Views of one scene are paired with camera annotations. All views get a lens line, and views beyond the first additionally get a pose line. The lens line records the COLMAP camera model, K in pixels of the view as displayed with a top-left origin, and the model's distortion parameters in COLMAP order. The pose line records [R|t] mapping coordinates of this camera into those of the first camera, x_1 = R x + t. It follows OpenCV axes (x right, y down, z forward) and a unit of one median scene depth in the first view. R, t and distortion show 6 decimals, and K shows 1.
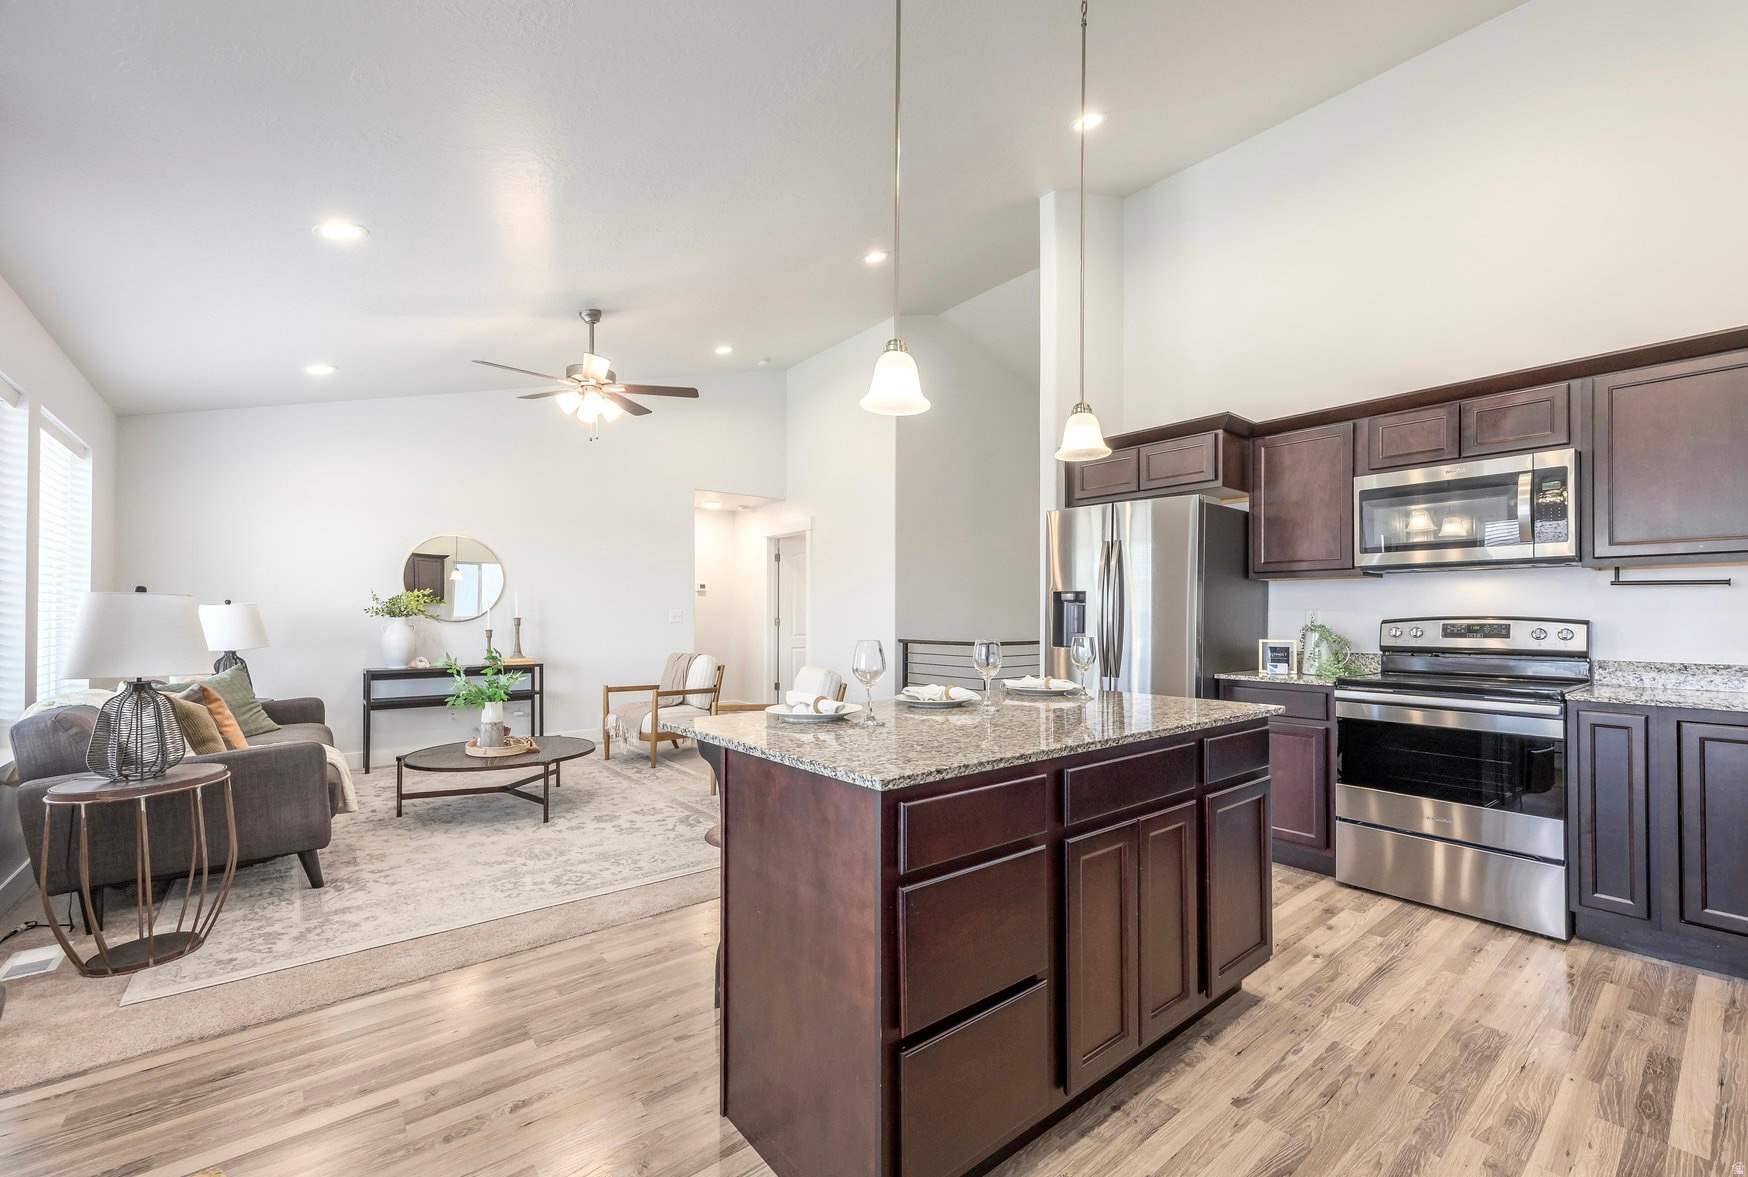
lens RADIAL K [[724.2, 0, 916.9], [0, 724.2, 611.7], [0, 0, 1]] dist [0.003118, -0.000217]
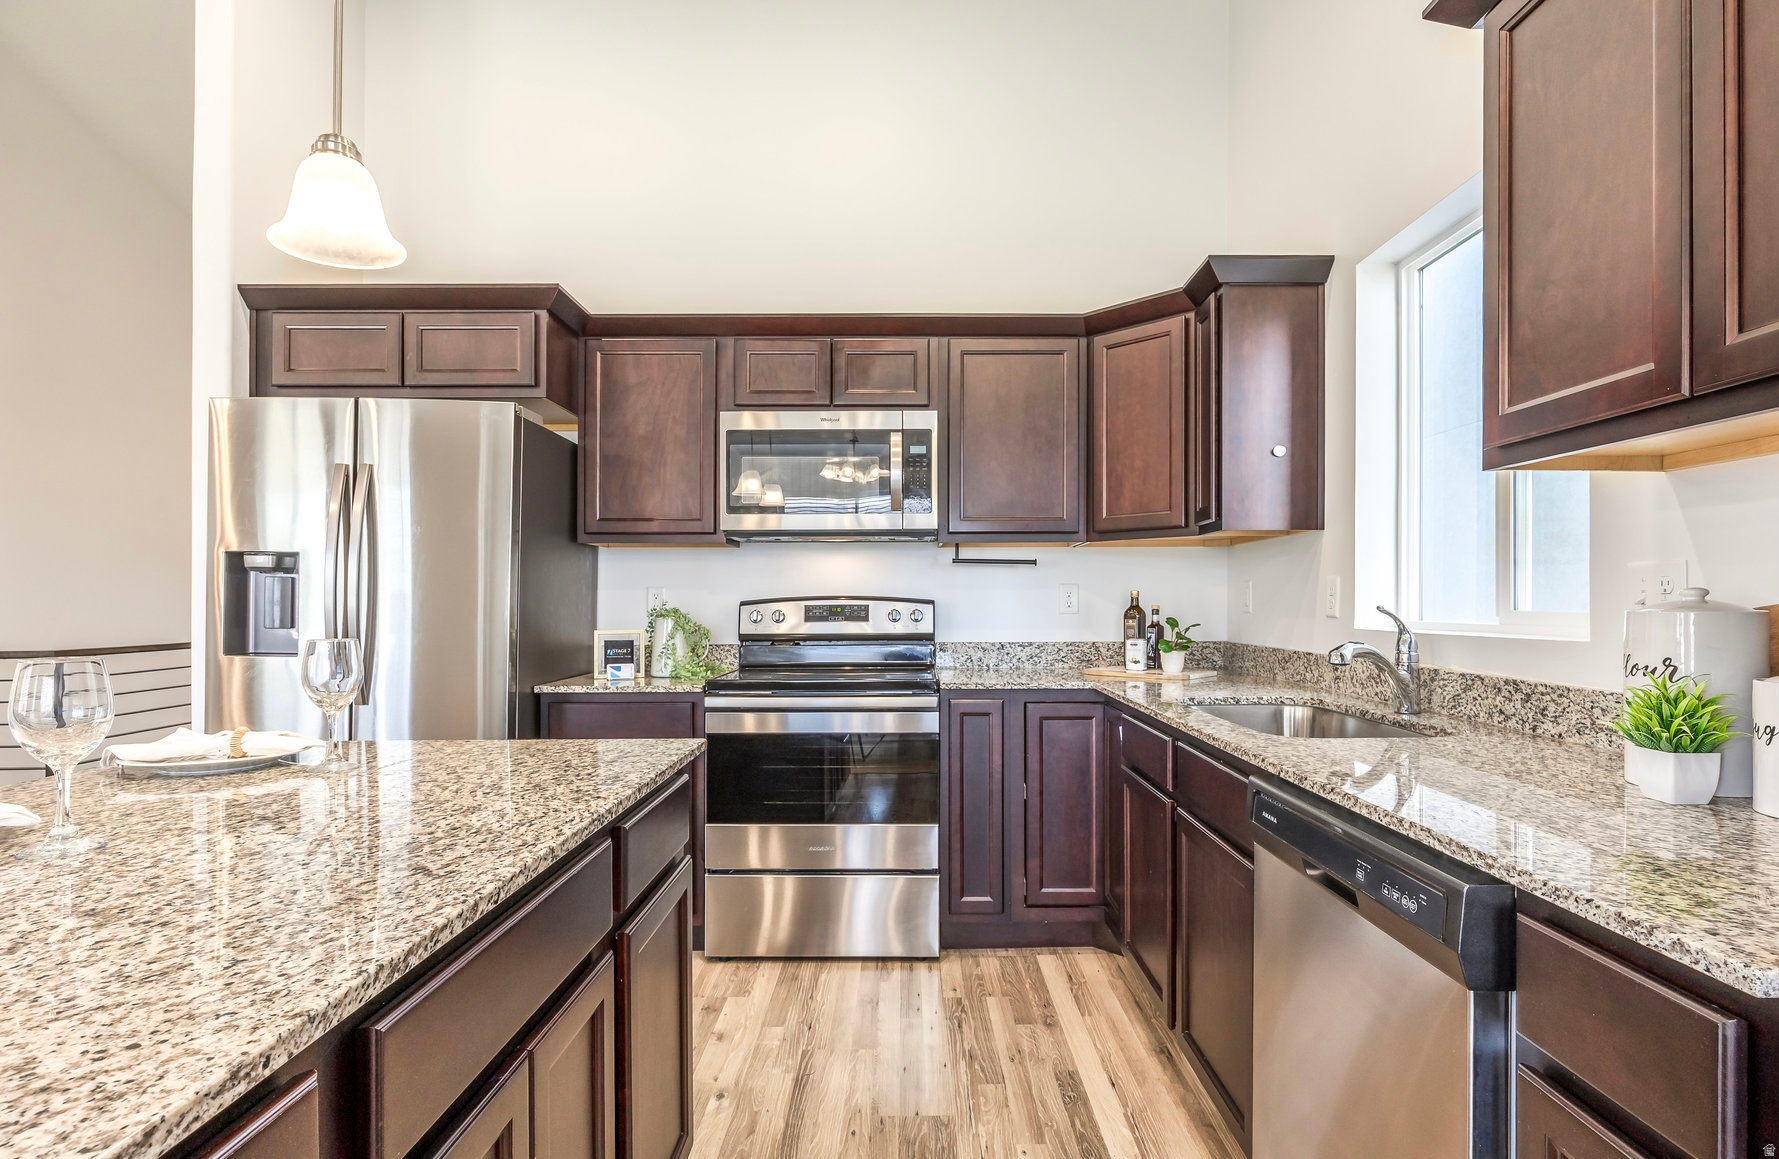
lens RADIAL K [[894.5, 0, 900.6], [0, 894.5, 596.4], [0, 0, 1]] dist [-0.004612, -0.000184]
pose [[0.652750, -0.001920, 0.757571, 0.019473], [-0.000321, 0.999996, 0.002810, 0.003201], [-0.757573, -0.002077, 0.652747, 0.224336]]
